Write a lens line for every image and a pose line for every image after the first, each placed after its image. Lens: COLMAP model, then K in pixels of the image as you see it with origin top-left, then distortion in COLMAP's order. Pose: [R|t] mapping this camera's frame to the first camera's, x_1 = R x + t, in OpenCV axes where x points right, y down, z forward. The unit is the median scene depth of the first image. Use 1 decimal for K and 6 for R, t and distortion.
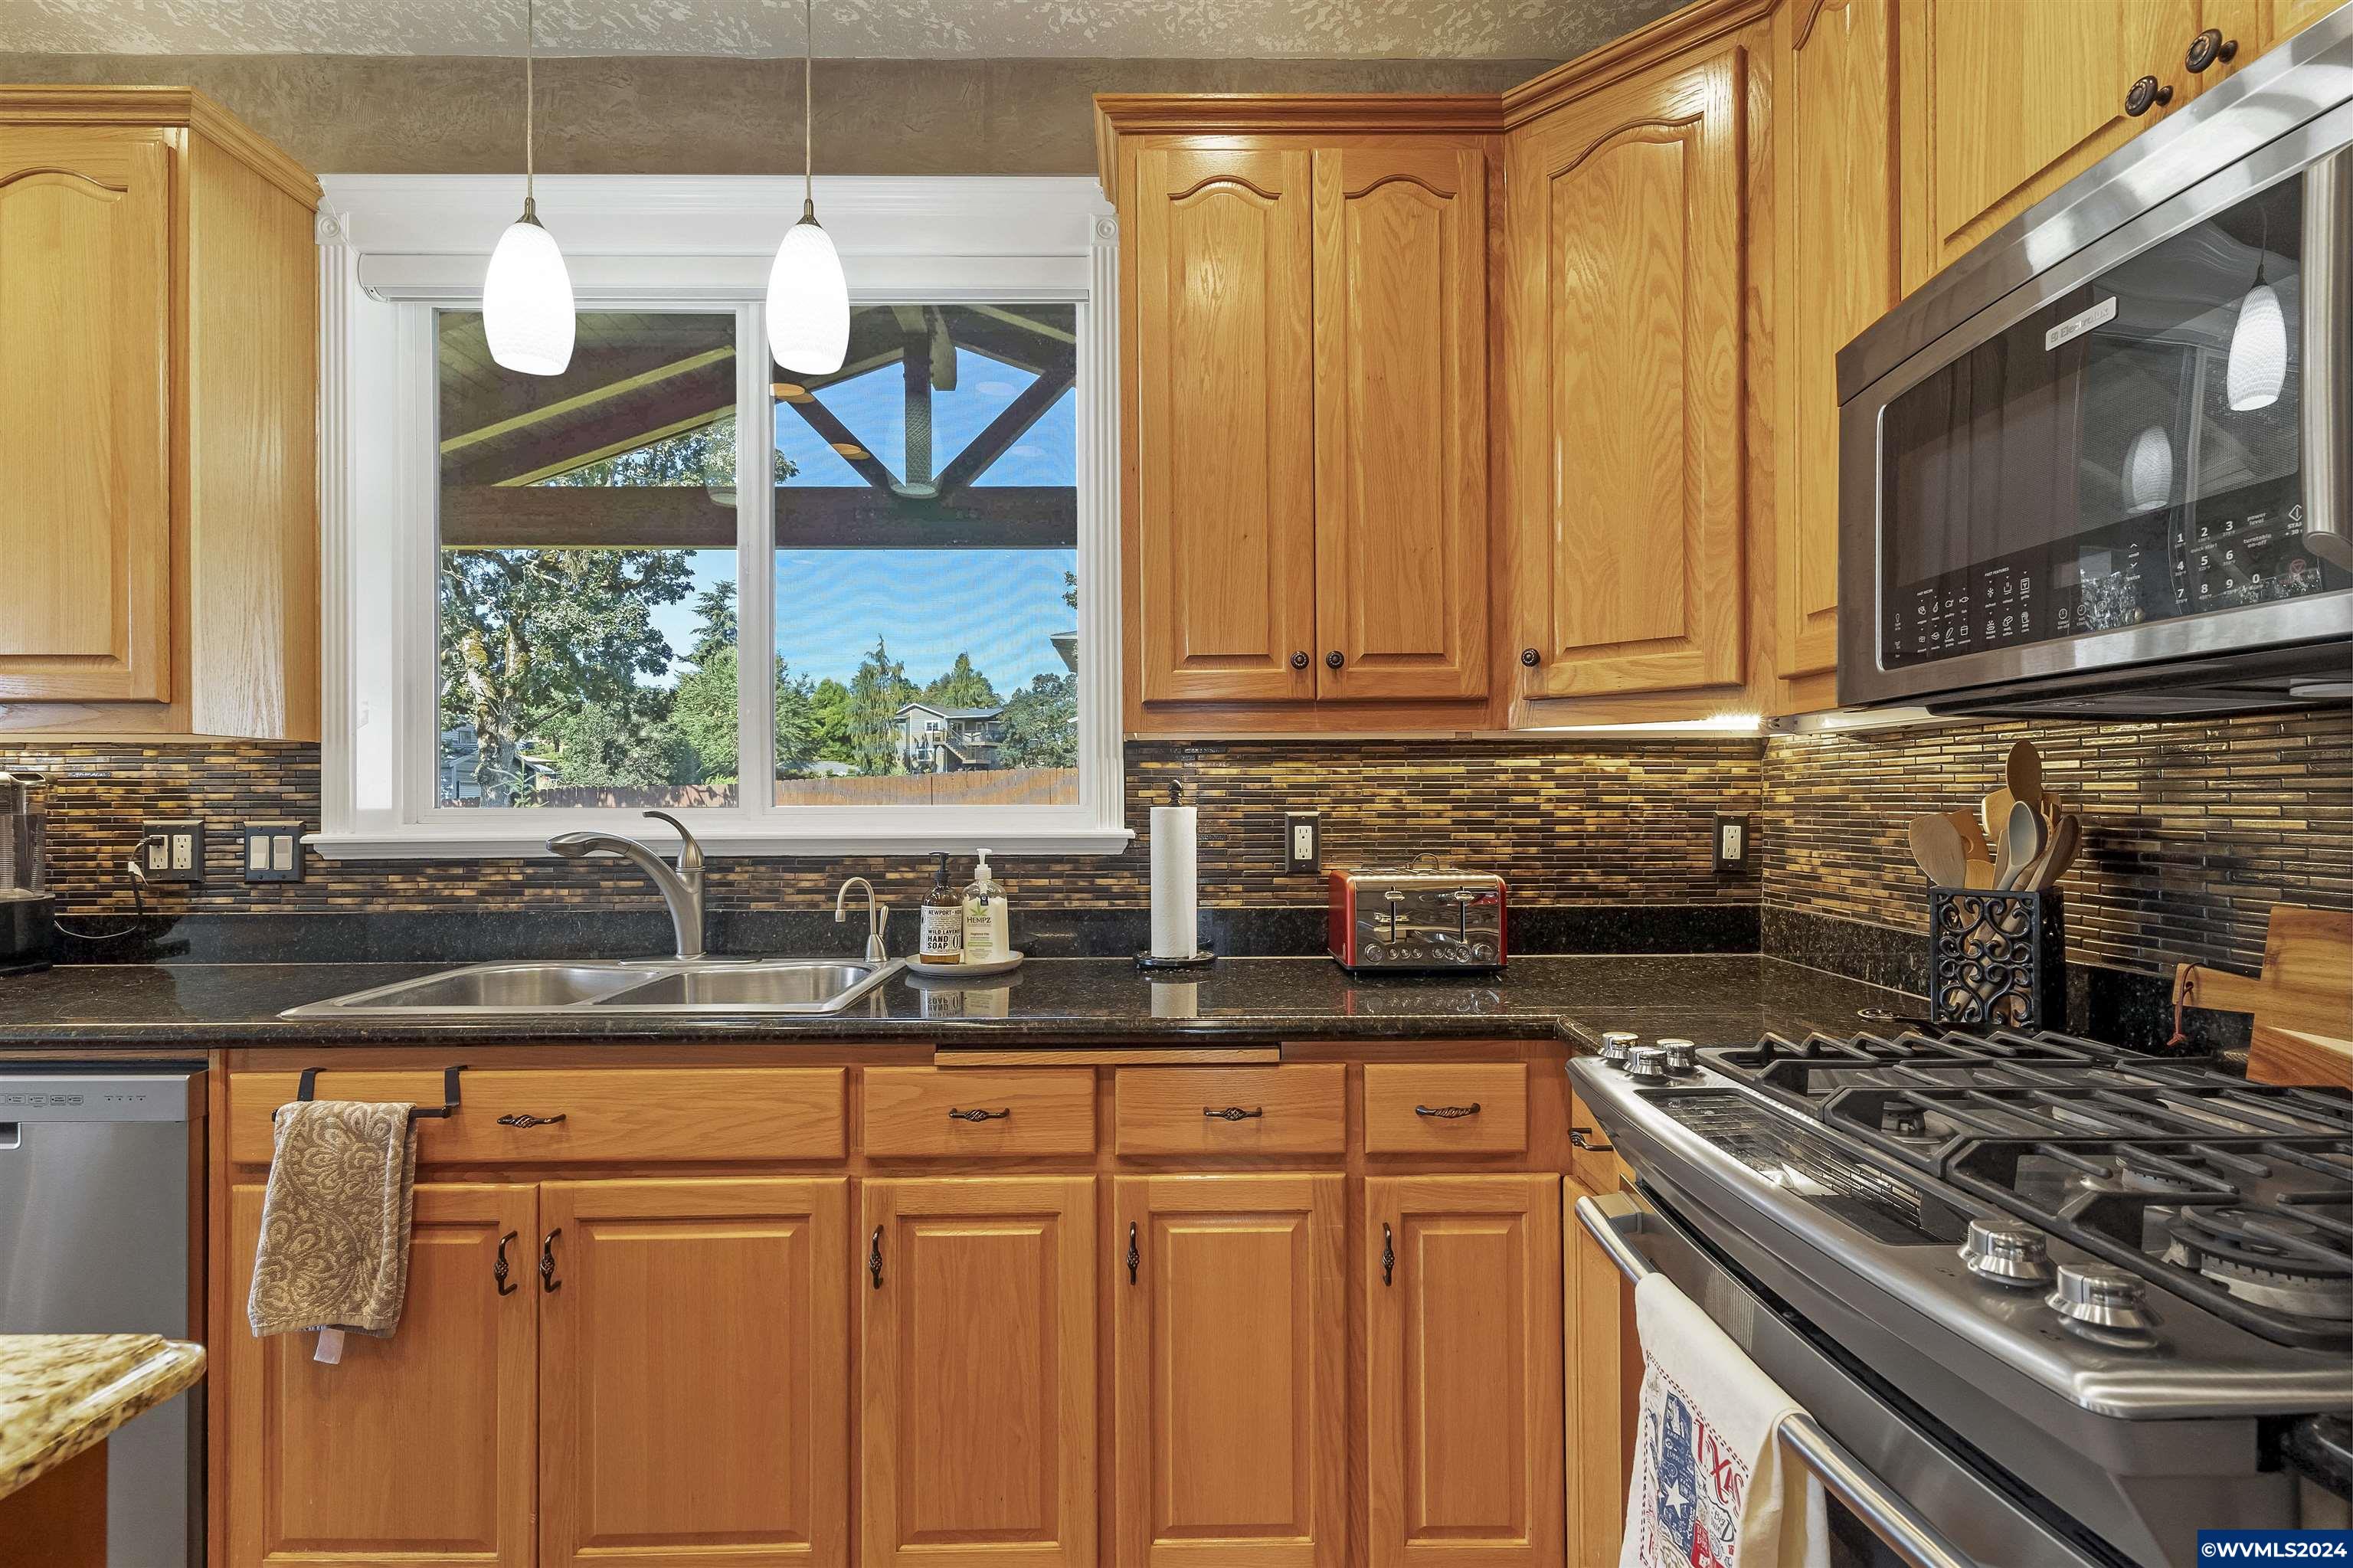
lens RADIAL K [[1152.7, 0, 1173.5], [0, 1152.7, 772.5], [0, 0, 1]] dist [0.006595, 0.000423]
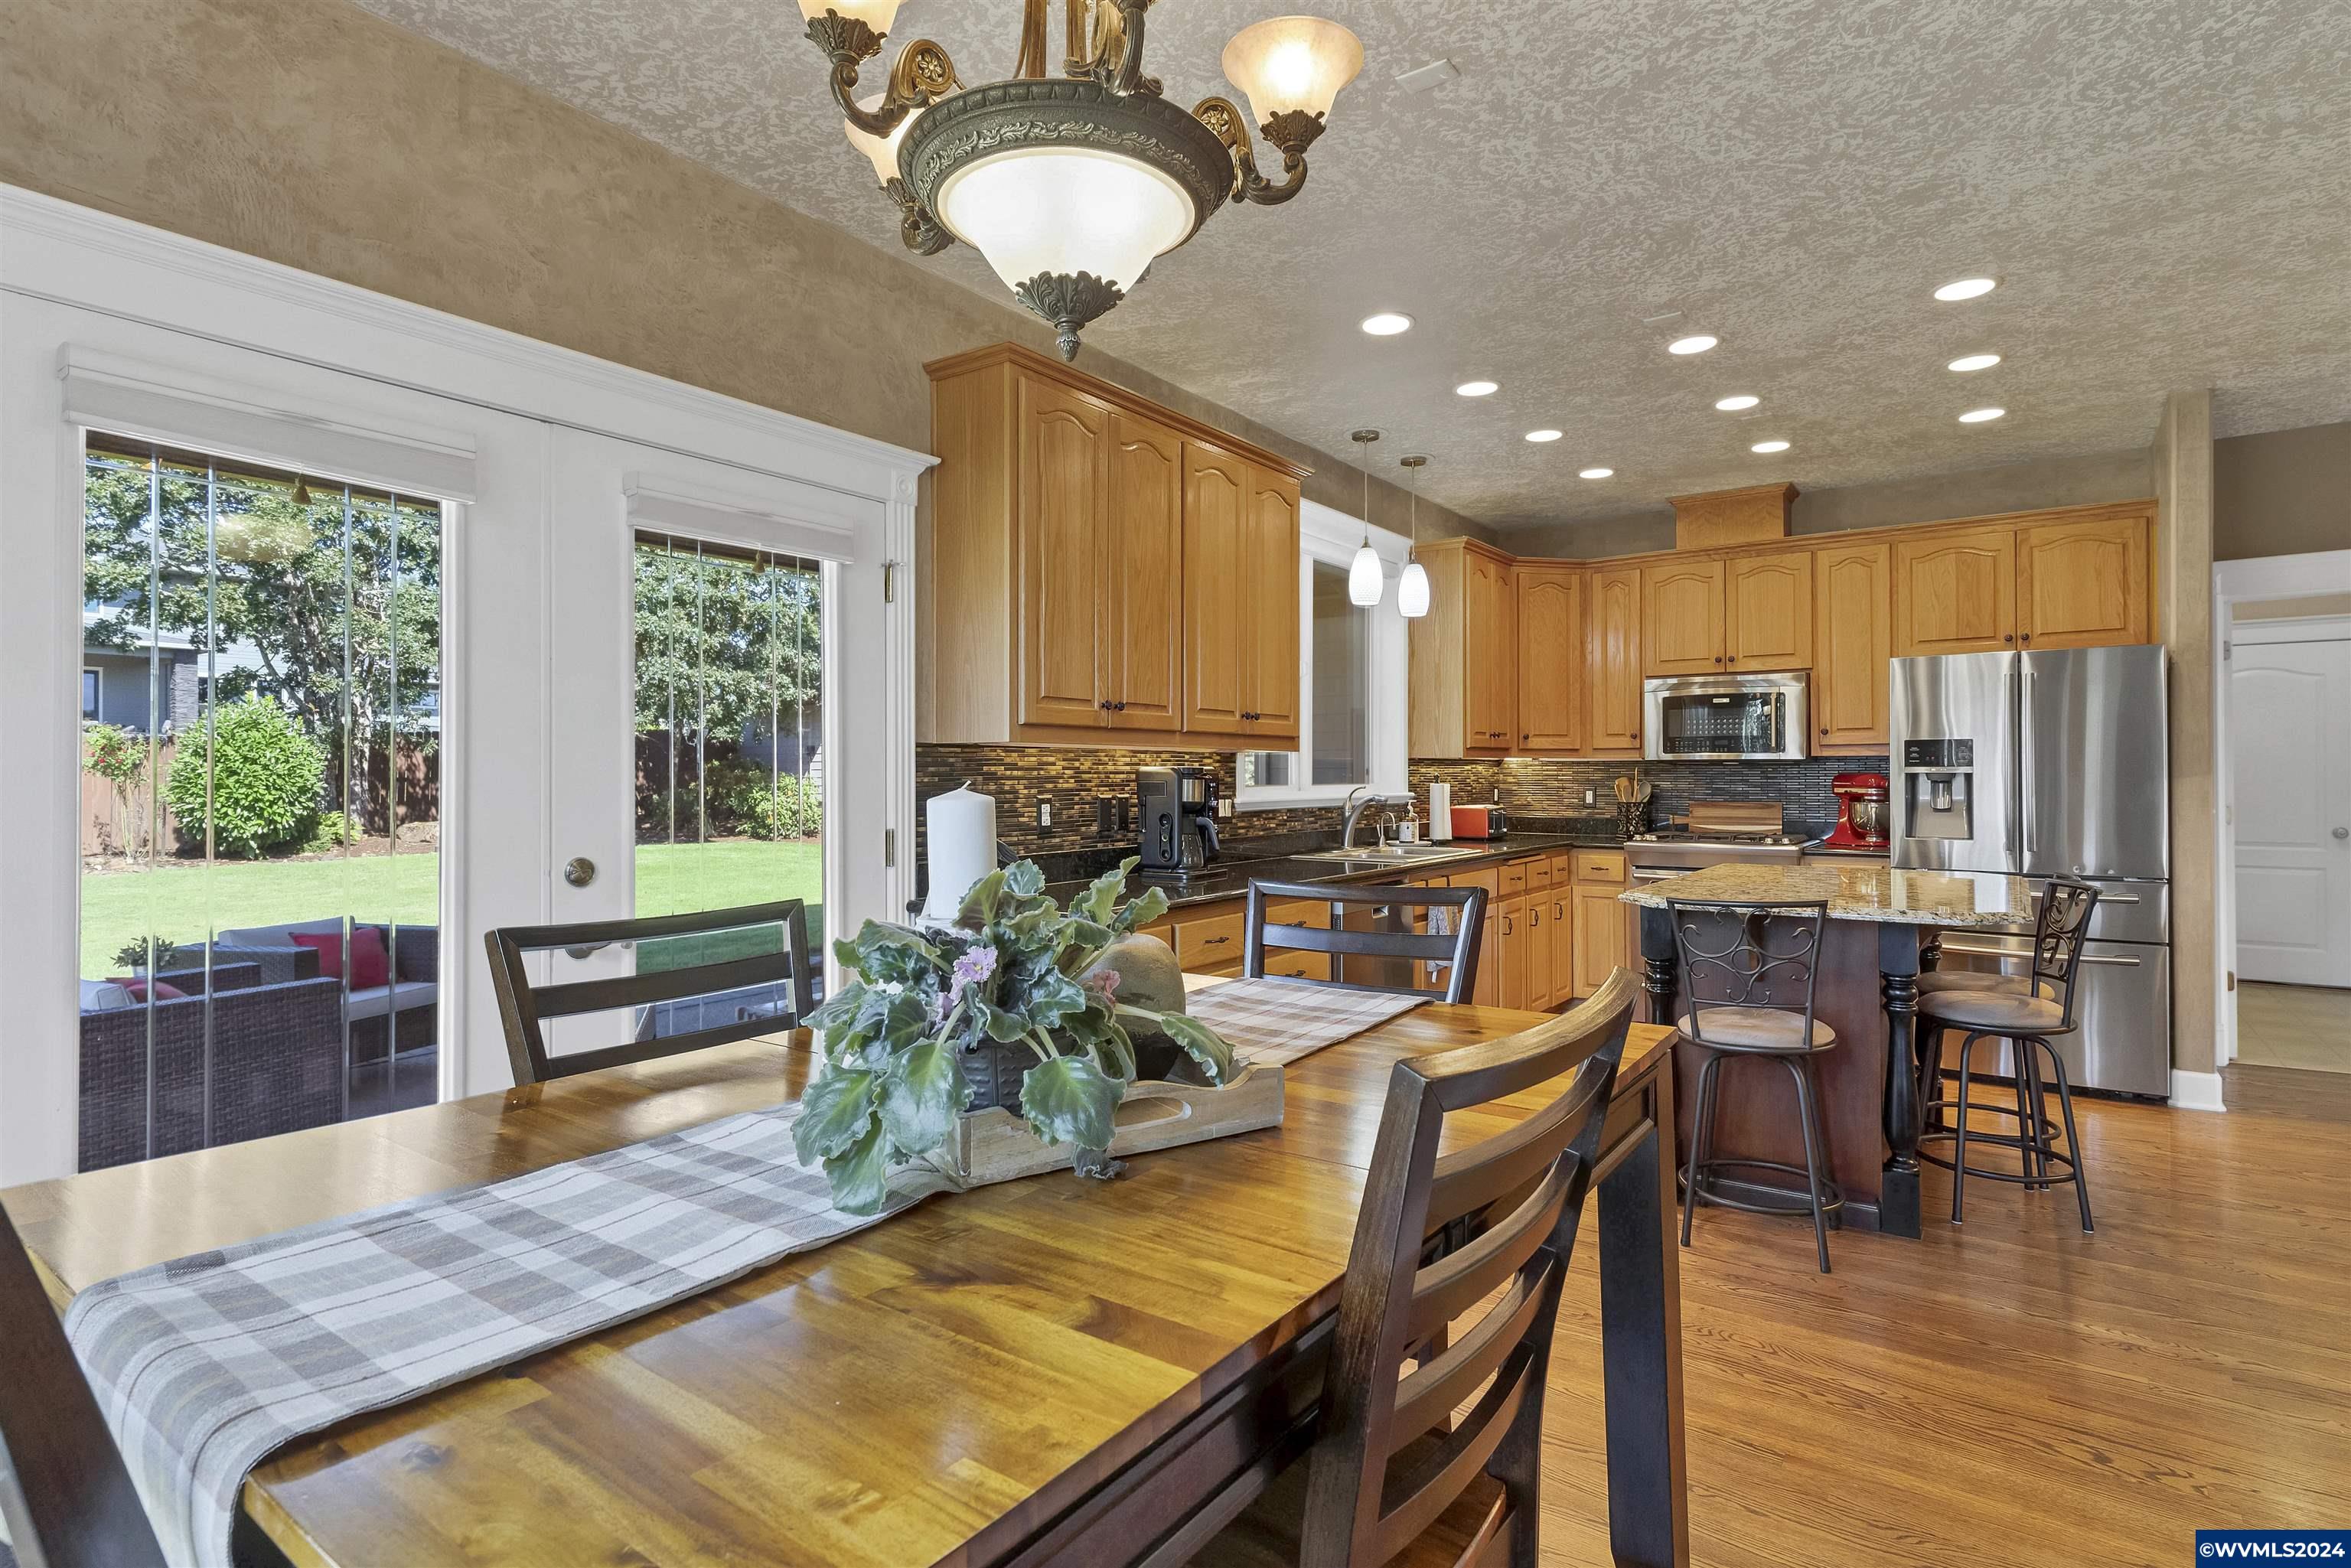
lens RADIAL K [[1151.6, 0, 1175.2], [0, 1151.6, 773.3], [0, 0, 1]] dist [0.006595, 0.000423]
pose [[0.605625, 0.008903, 0.795701, -2.406352], [-0.005113, 0.999960, -0.007296, 0.024939], [-0.795734, 0.000350, 0.605646, -0.135456]]
